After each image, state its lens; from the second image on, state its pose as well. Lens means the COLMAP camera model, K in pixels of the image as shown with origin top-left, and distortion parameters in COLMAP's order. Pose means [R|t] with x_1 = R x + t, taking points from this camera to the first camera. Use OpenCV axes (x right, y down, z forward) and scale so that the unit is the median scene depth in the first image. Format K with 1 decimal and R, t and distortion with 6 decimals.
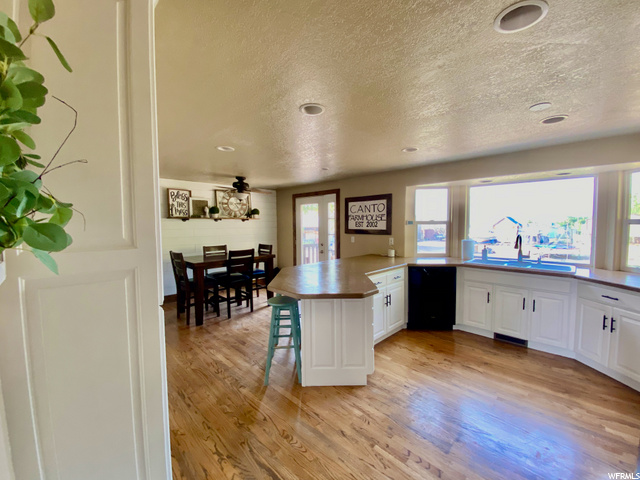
lens RADIAL K [[276.3, 0, 319.6], [0, 276.3, 237.4], [0, 0, 1]] dist [0.064244, -0.039218]
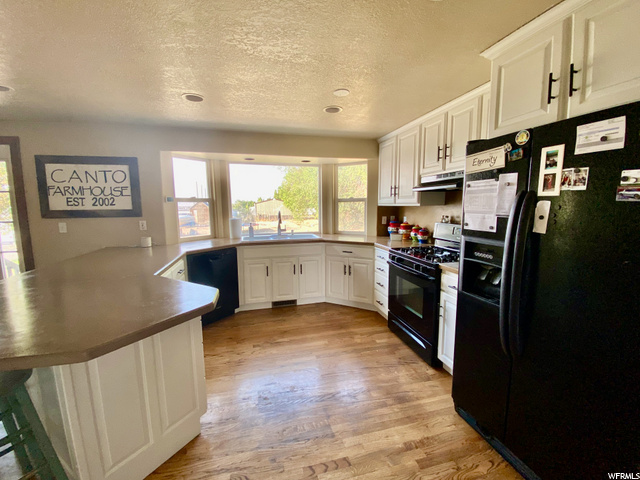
lens RADIAL K [[276.3, 0, 319.6], [0, 276.3, 237.4], [0, 0, 1]] dist [0.064244, -0.039218]
pose [[0.509211, -0.105195, 0.854189, -0.162282], [0.055374, 0.994450, 0.089458, 0.005765], [-0.858859, 0.001747, 0.512210, 0.287154]]
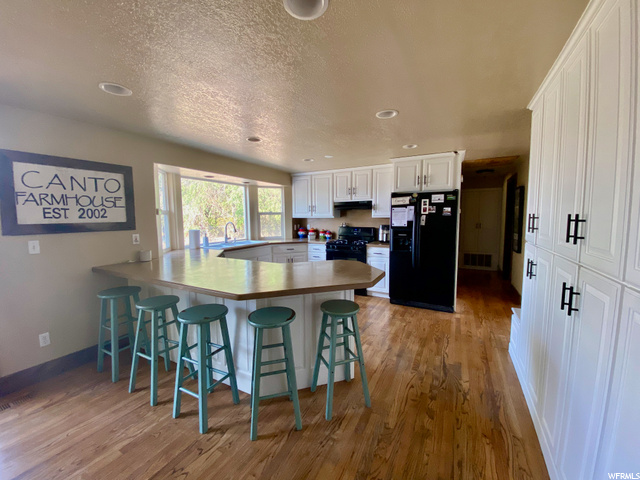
lens RADIAL K [[241.8, 0, 339.9], [0, 241.8, 236.3], [0, 0, 1]] dist [0.015912, -0.006058]
pose [[-0.318268, -0.076732, 0.944890, -0.550528], [0.059298, 0.993156, 0.100625, -0.027279], [-0.946144, 0.088056, -0.311540, 0.871973]]
